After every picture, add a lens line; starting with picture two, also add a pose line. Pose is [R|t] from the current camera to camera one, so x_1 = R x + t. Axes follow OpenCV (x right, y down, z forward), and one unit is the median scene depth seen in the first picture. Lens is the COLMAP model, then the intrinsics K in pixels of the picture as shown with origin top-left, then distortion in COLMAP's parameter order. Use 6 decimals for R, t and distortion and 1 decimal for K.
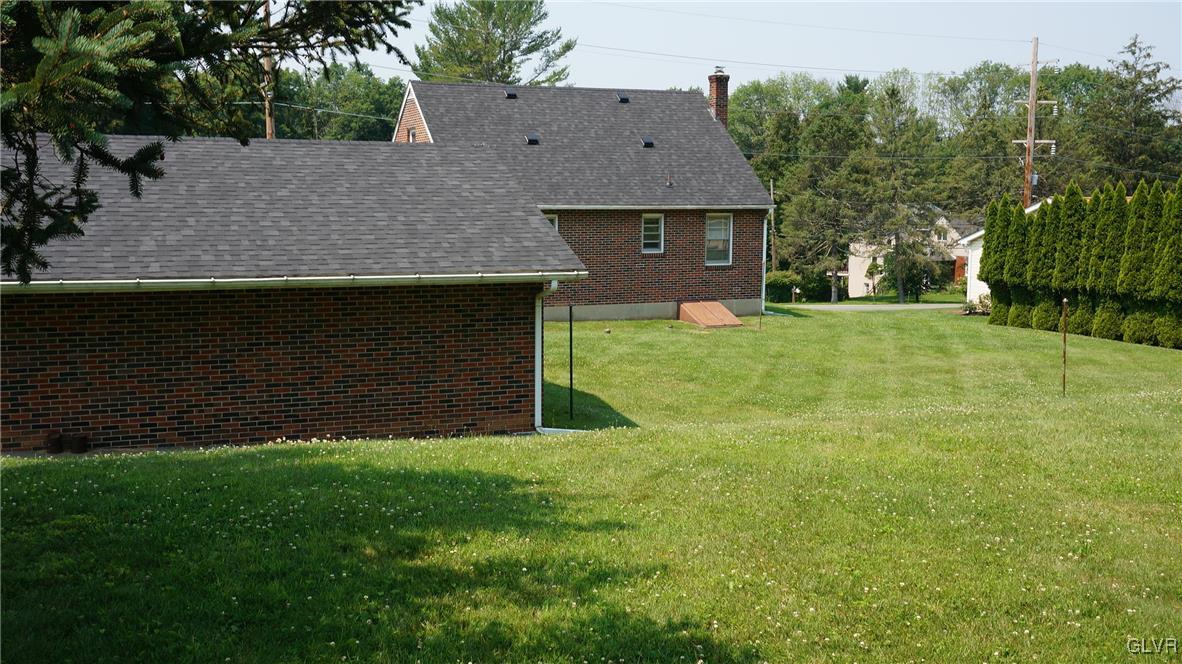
lens RADIAL K [[1214.9, 0, 574.1], [0, 1214.9, 333.6], [0, 0, 1]] dist [-0.004904, -0.002861]
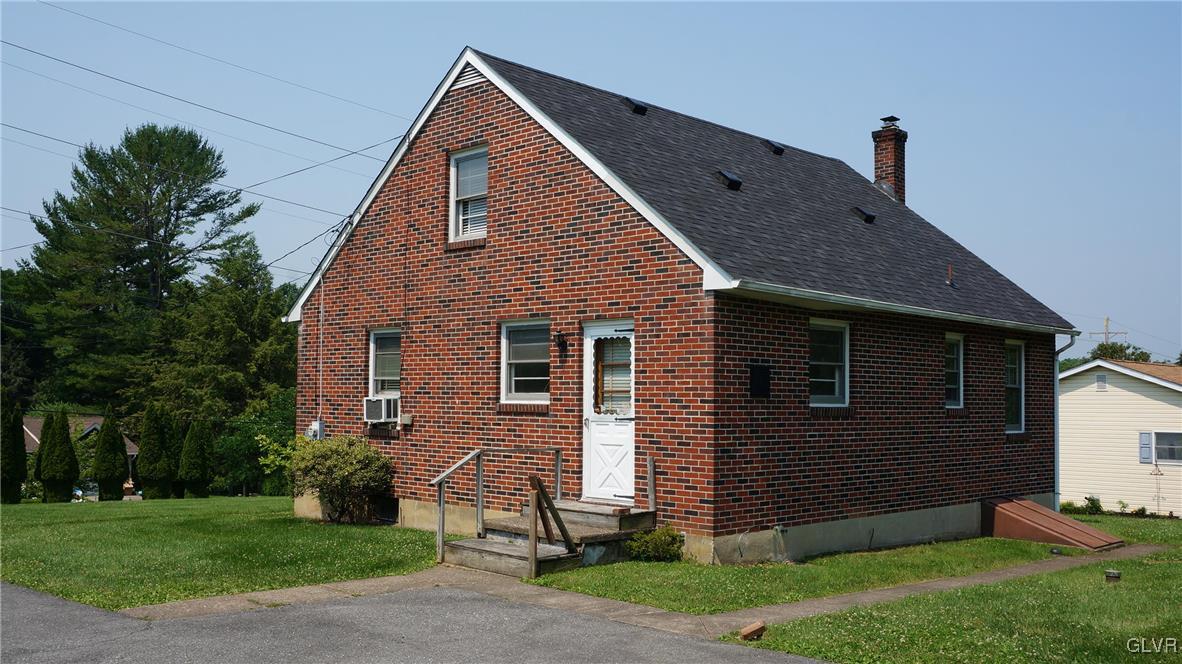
lens RADIAL K [[1085.1, 0, 591.0], [0, 1085.1, 332.0], [0, 0, 1]] dist [0.005193, 0.008965]
pose [[0.914816, 0.036490, 0.402220, -0.258973], [0.036168, 0.984507, -0.171576, -0.023588], [-0.402249, 0.171508, 0.899322, 0.621141]]
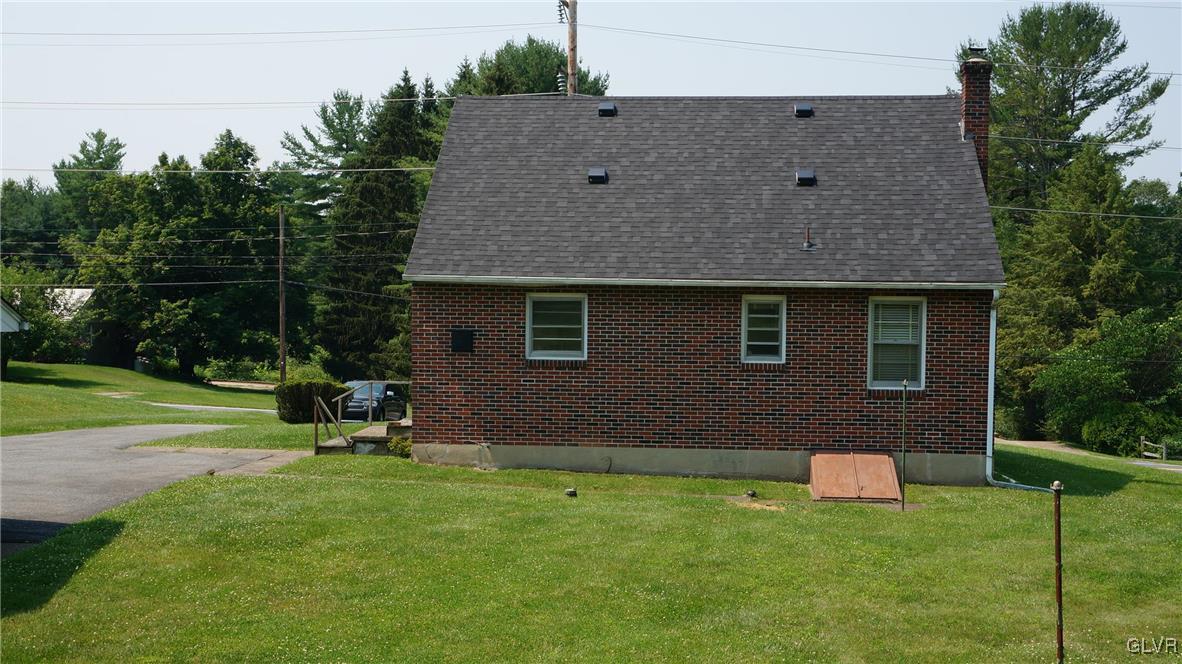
lens RADIAL K [[1470.5, 0, 591.0], [0, 1470.5, 332.0], [0, 0, 1]] dist [0.083193, 0.028804]
pose [[0.884855, 0.018270, -0.465508, 0.308927], [-0.065190, 0.994255, -0.084894, -0.016174], [0.461283, 0.105465, 0.880963, 0.337561]]
